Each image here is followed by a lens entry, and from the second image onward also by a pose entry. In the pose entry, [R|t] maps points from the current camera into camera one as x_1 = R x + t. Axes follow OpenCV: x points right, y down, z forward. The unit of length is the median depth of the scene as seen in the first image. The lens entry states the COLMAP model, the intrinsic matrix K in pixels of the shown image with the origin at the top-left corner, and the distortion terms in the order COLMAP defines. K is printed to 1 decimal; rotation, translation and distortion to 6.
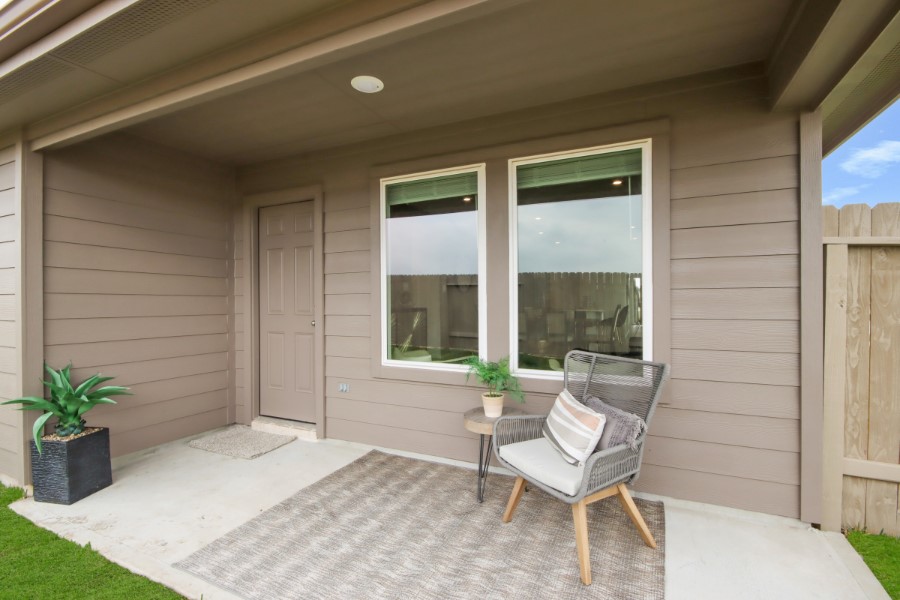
lens RADIAL K [[420.3, 0, 447.9], [0, 420.3, 304.9], [0, 0, 1]] dist [-0.004349, -0.000514]
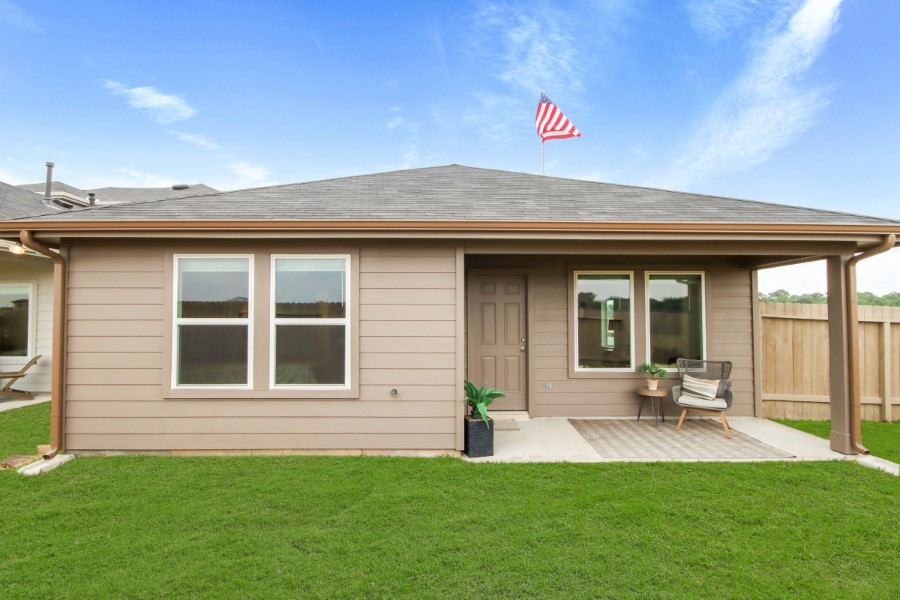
lens RADIAL K [[420.3, 0, 454.2], [0, 420.3, 305.7], [0, 0, 1]] dist [-0.004349, -0.000514]
pose [[0.903021, 0.018814, 0.429184, -1.825806], [0.000755, 0.998969, -0.045381, -0.076391], [-0.429595, 0.041304, 0.902077, -0.566413]]
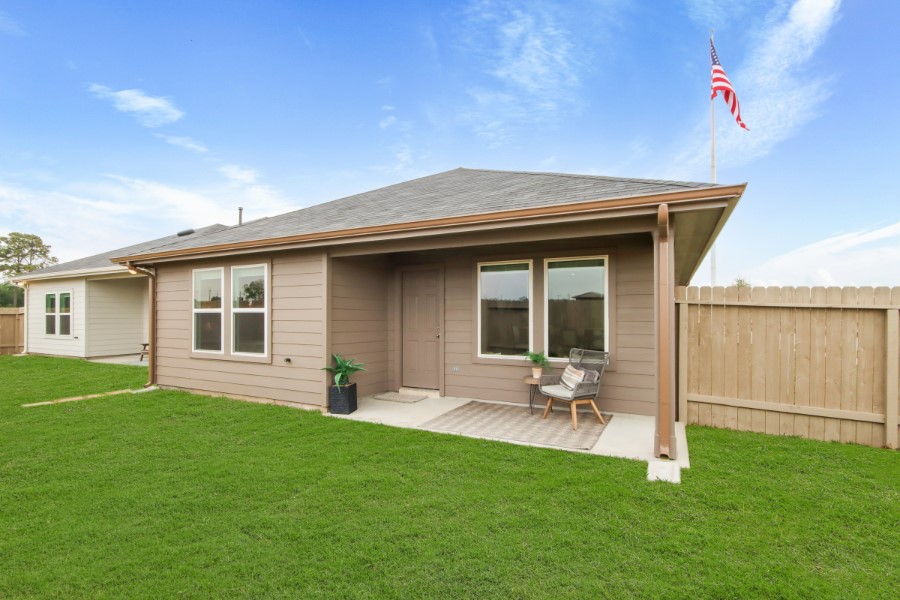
lens RADIAL K [[420.3, 0, 448.6], [0, 420.3, 315.4], [0, 0, 1]] dist [-0.004349, -0.000514]
pose [[0.999027, 0.004213, -0.043907, -0.267229], [-0.004699, 0.999929, -0.010958, -0.036976], [0.043858, 0.011154, 0.998976, -1.257713]]
